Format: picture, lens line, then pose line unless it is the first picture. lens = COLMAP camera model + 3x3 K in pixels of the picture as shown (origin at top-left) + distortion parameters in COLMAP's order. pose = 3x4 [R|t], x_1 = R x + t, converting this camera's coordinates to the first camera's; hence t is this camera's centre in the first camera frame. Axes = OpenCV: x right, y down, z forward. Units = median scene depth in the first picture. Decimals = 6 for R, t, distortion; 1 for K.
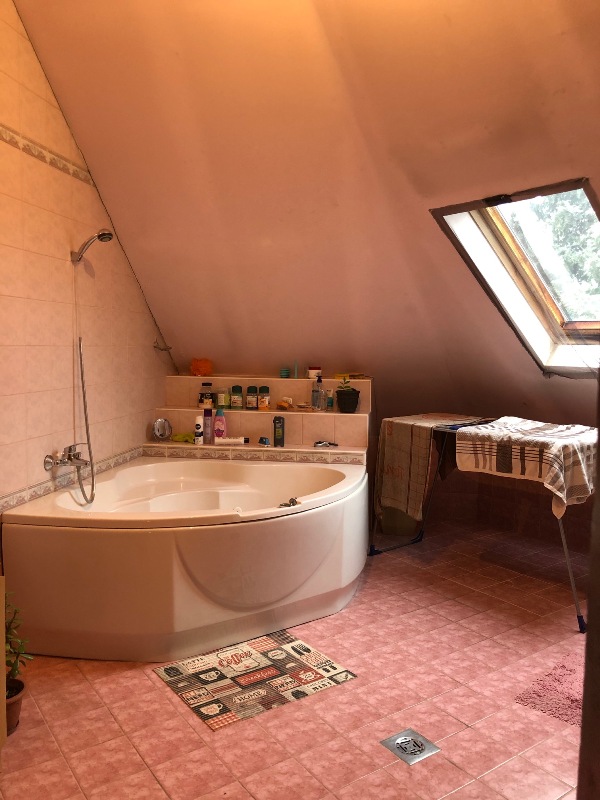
lens RADIAL K [[659.8, 0, 300.8], [0, 659.8, 401.0], [0, 0, 1]] dist [0.028587, 0.006297]
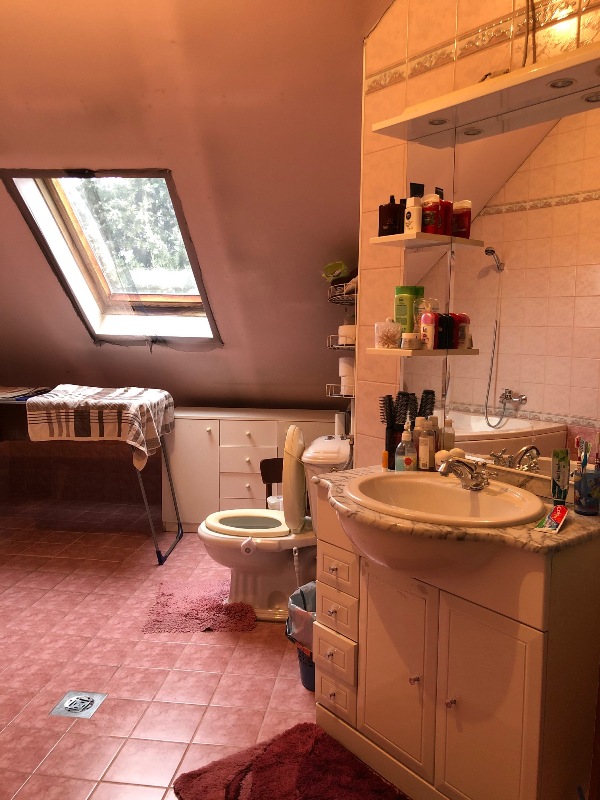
lens RADIAL K [[659.8, 0, 301.9], [0, 659.8, 400.0], [0, 0, 1]] dist [0.028587, 0.006297]
pose [[0.686593, -0.082944, 0.722295, -0.214430], [0.051612, 0.996525, 0.065375, -0.000590], [-0.725208, -0.007607, 0.688488, 0.029908]]
